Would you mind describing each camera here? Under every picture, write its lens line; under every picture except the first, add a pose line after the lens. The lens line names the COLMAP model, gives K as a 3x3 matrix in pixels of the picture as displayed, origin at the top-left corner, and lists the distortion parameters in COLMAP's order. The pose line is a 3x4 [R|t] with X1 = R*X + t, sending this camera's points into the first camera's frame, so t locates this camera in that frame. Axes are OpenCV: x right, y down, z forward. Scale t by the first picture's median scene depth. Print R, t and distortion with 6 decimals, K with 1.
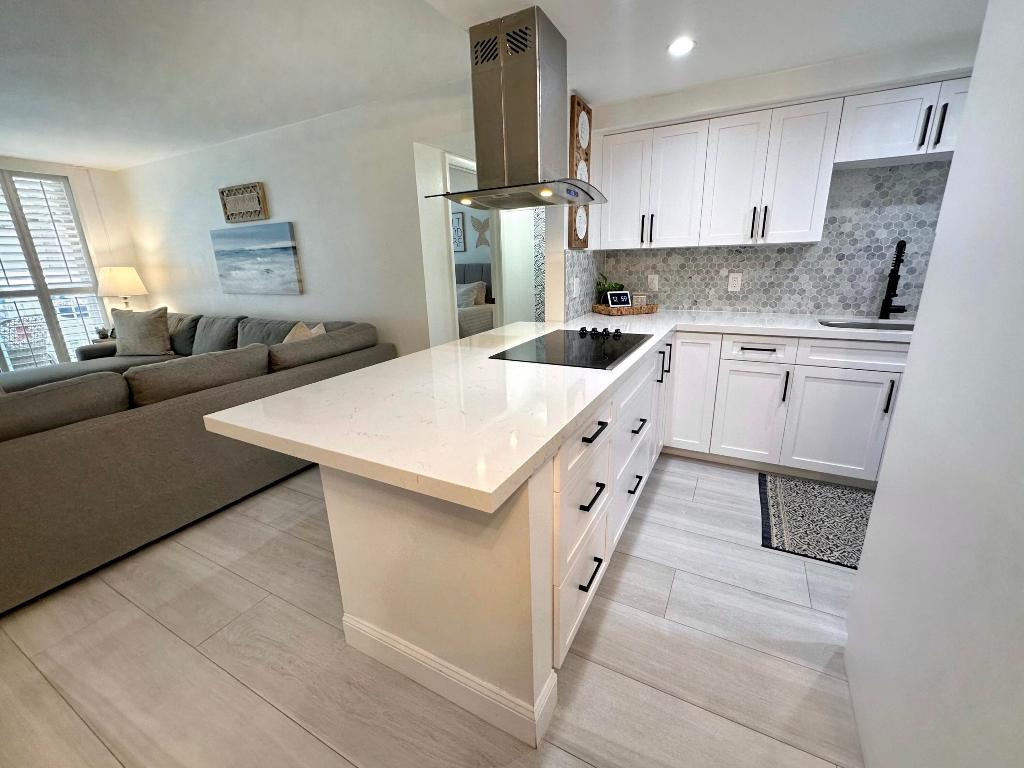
lens RADIAL K [[416.2, 0, 512.0], [0, 416.2, 384.0], [0, 0, 1]] dist [-0.000053, -0.000241]
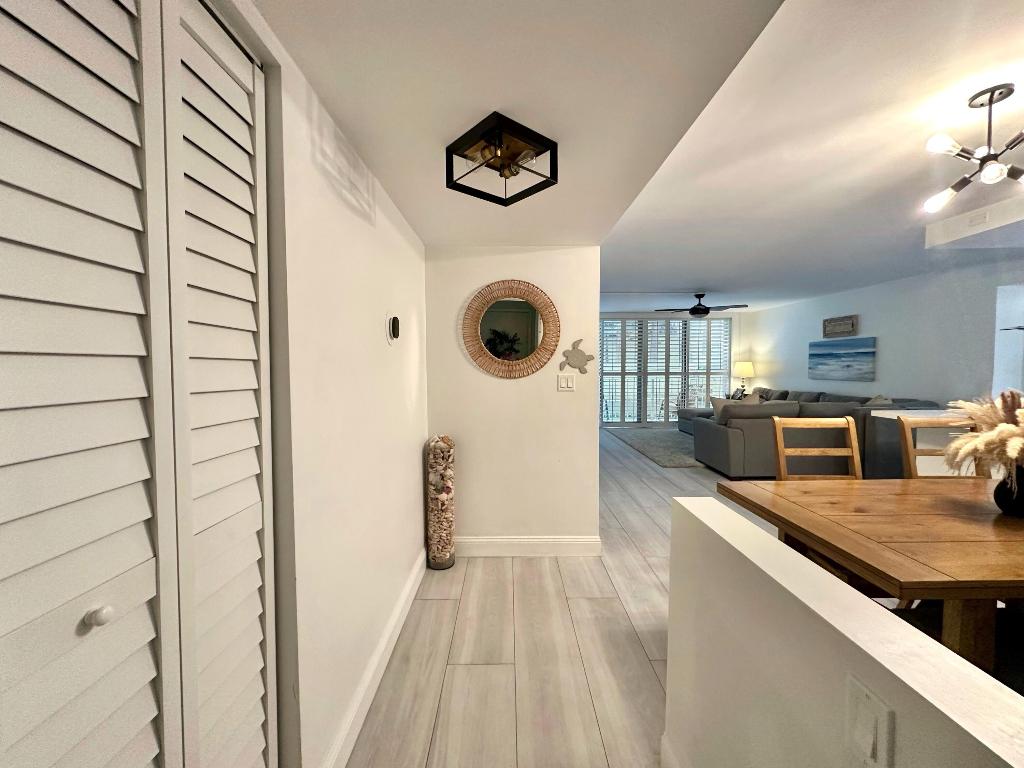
lens RADIAL K [[417.2, 0, 512.0], [0, 417.2, 384.0], [0, 0, 1]] dist [0.002160, 0.000272]
pose [[0.481964, 0.067674, -0.873574, 0.209816], [-0.263246, 0.962135, -0.070702, 0.261806], [0.835711, 0.264041, 0.481529, -0.881498]]
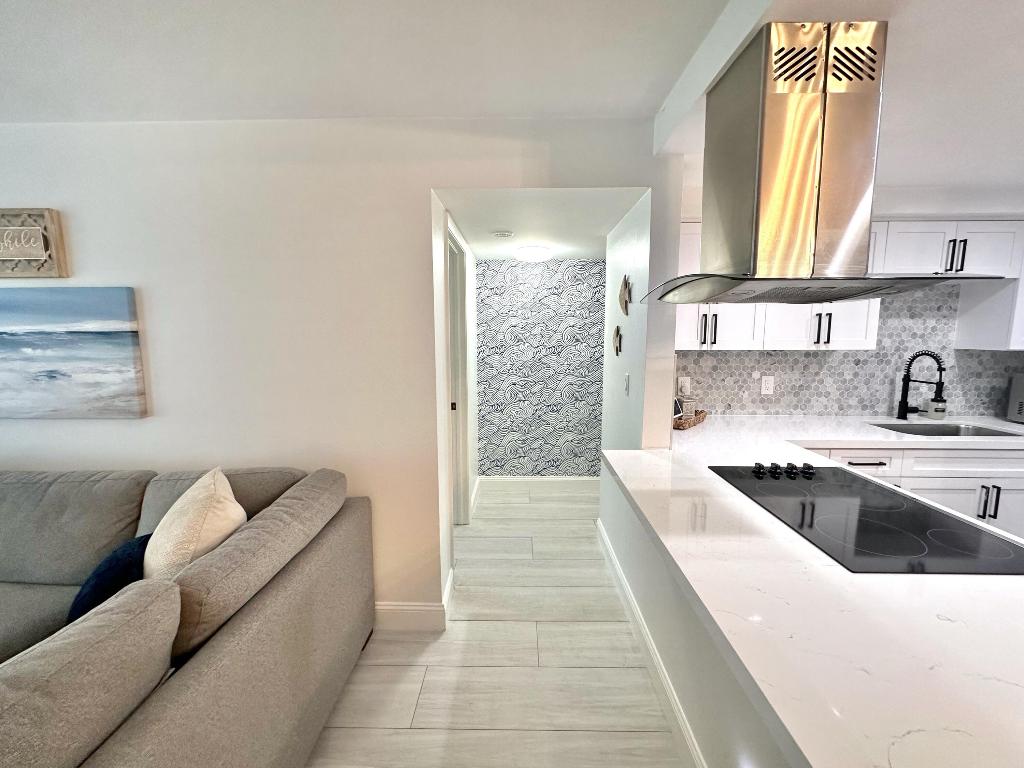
lens RADIAL K [[417.2, 0, 512.0], [0, 417.2, 384.0], [0, 0, 1]] dist [0.002160, 0.000272]
pose [[0.892500, -0.025592, 0.450320, -0.335666], [0.108170, 0.981398, -0.158611, -0.127039], [-0.437884, 0.190272, 0.878666, 0.332547]]
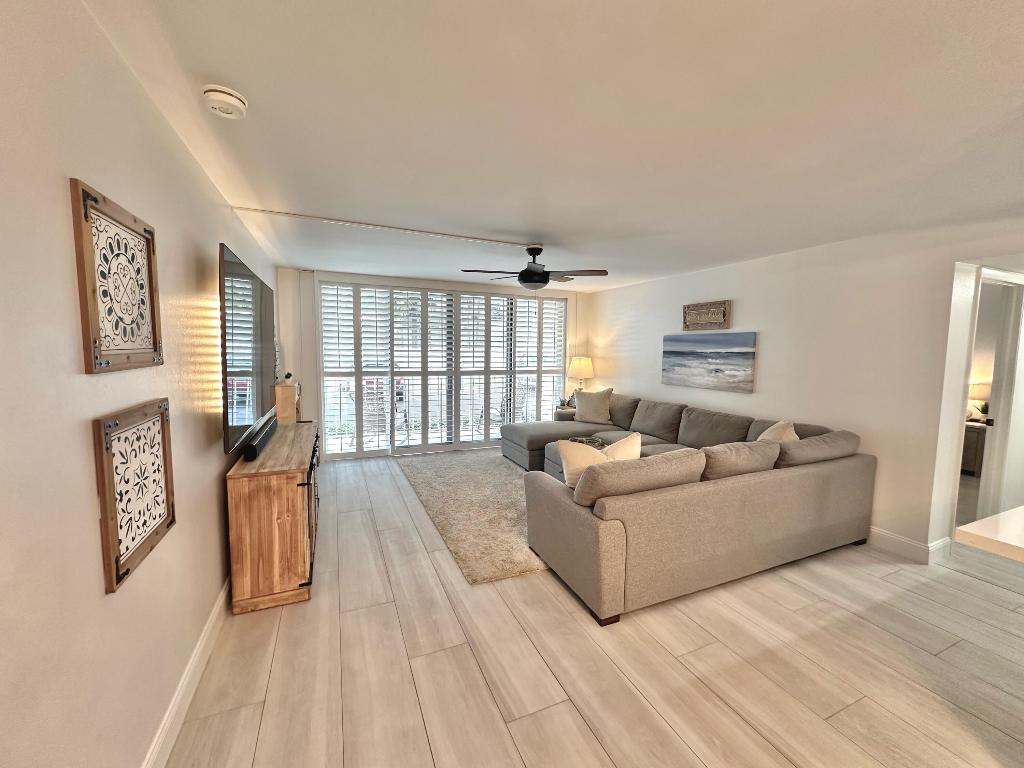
lens RADIAL K [[408.1, 0, 512.0], [0, 408.1, 384.0], [0, 0, 1]] dist [0.001516, 0.000244]
pose [[0.783195, 0.096236, -0.614284, -0.347101], [-0.217009, 0.968132, -0.125010, 0.035571], [0.582677, 0.231213, 0.779120, -0.232757]]
